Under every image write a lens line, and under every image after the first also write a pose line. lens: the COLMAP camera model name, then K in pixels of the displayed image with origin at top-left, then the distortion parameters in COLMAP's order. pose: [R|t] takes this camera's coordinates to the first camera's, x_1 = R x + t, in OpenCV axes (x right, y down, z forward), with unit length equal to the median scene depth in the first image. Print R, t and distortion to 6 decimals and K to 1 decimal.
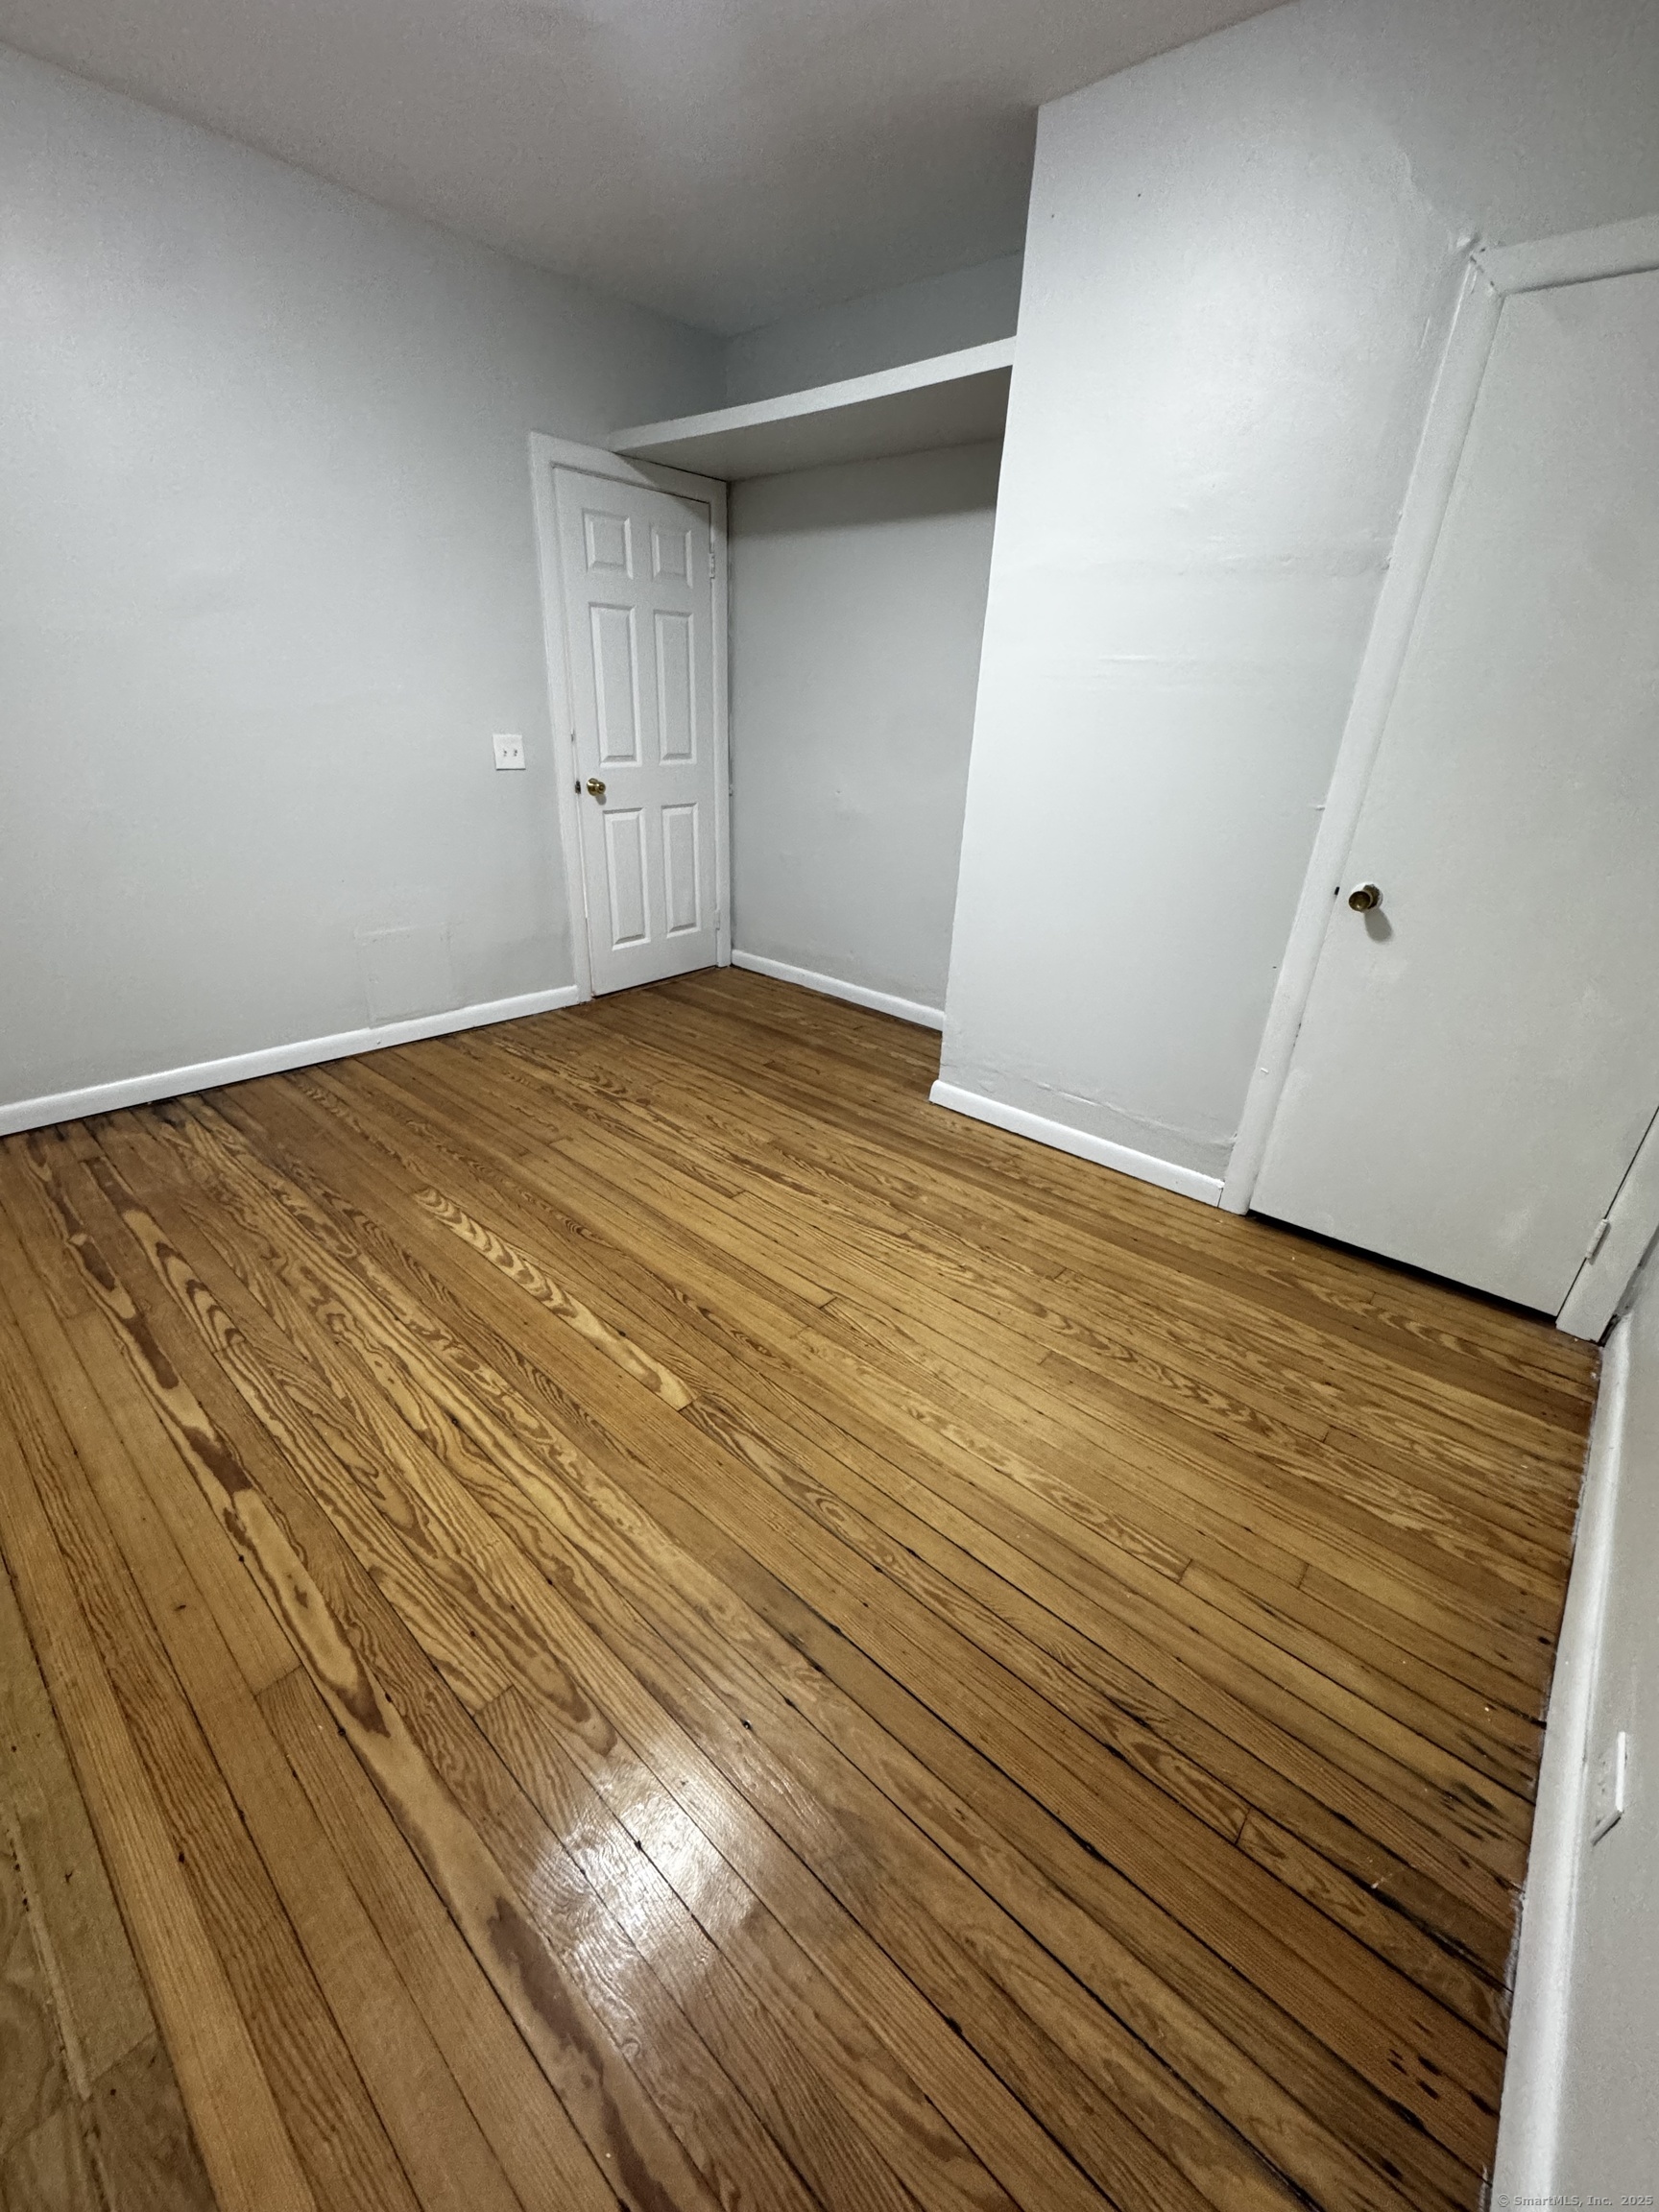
lens RADIAL K [[889.7, 0, 837.7], [0, 889.7, 1115.5], [0, 0, 1]] dist [-0.002166, -0.000430]
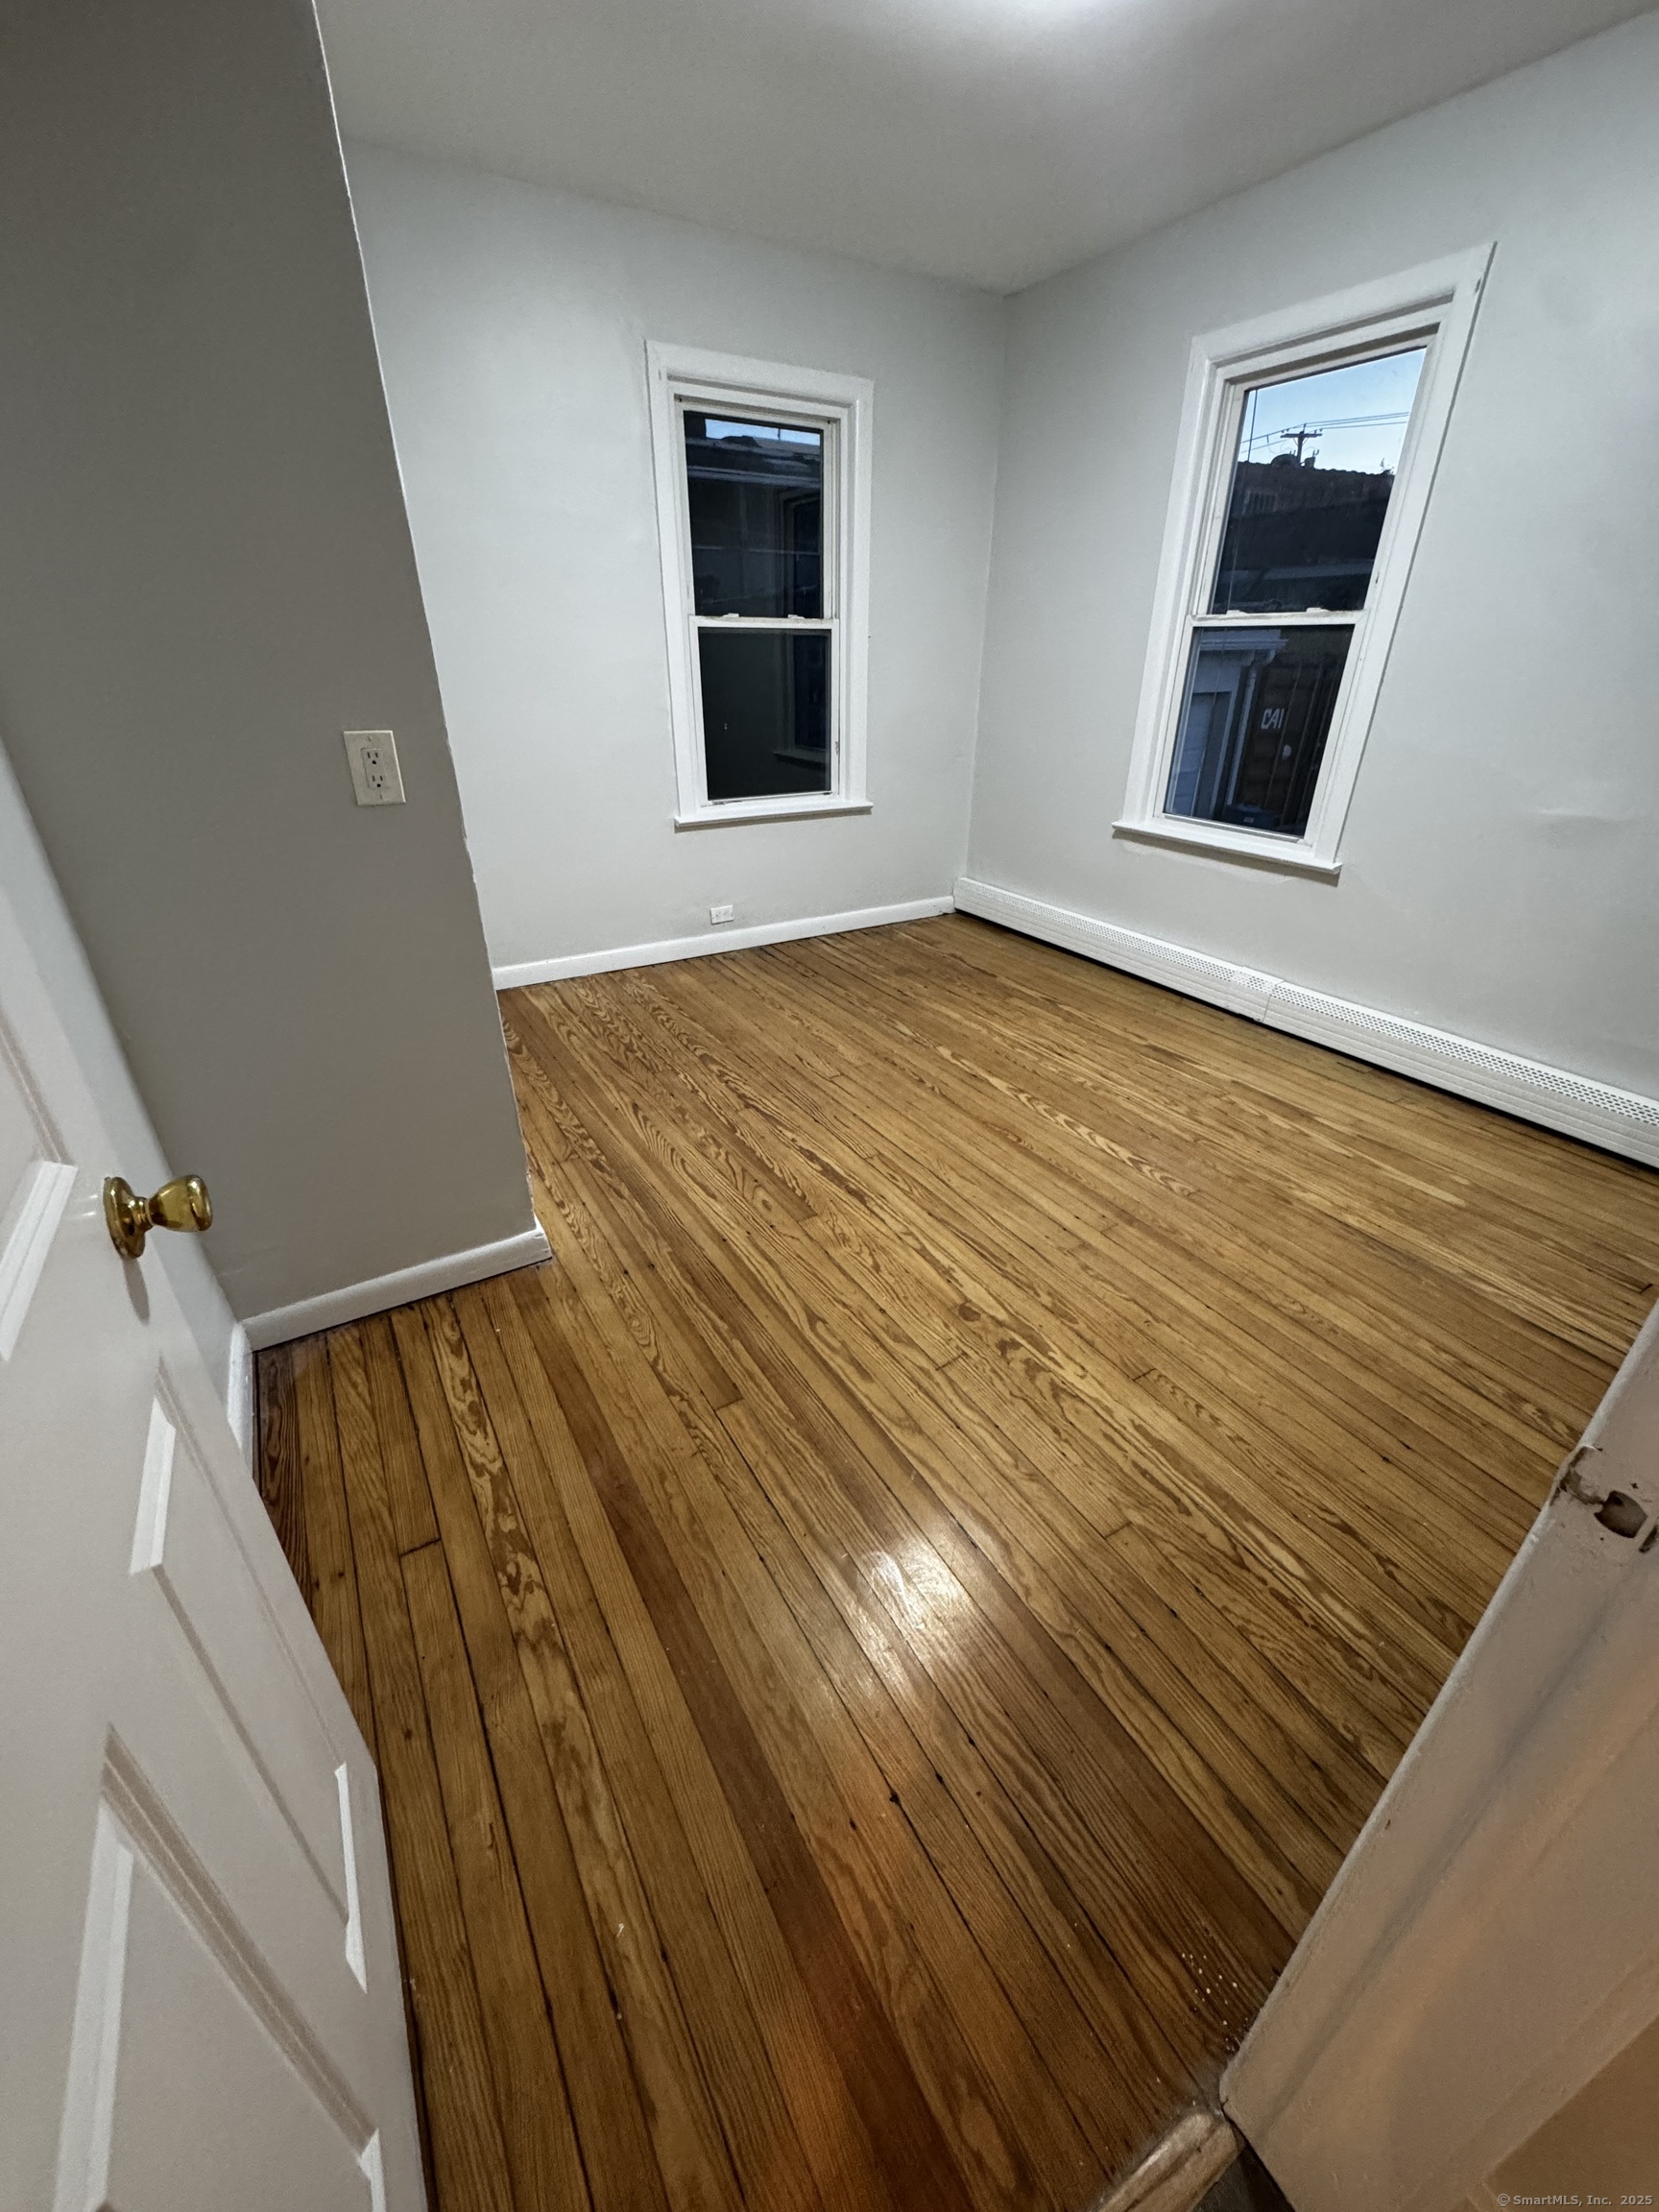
lens RADIAL K [[889.7, 0, 827.8], [0, 889.7, 1111.0], [0, 0, 1]] dist [-0.002166, -0.000430]
pose [[-0.950396, -0.182892, 0.251591, -0.298472], [0.094374, 0.601177, 0.793523, -0.726893], [-0.296380, 0.777905, -0.554096, 1.481541]]
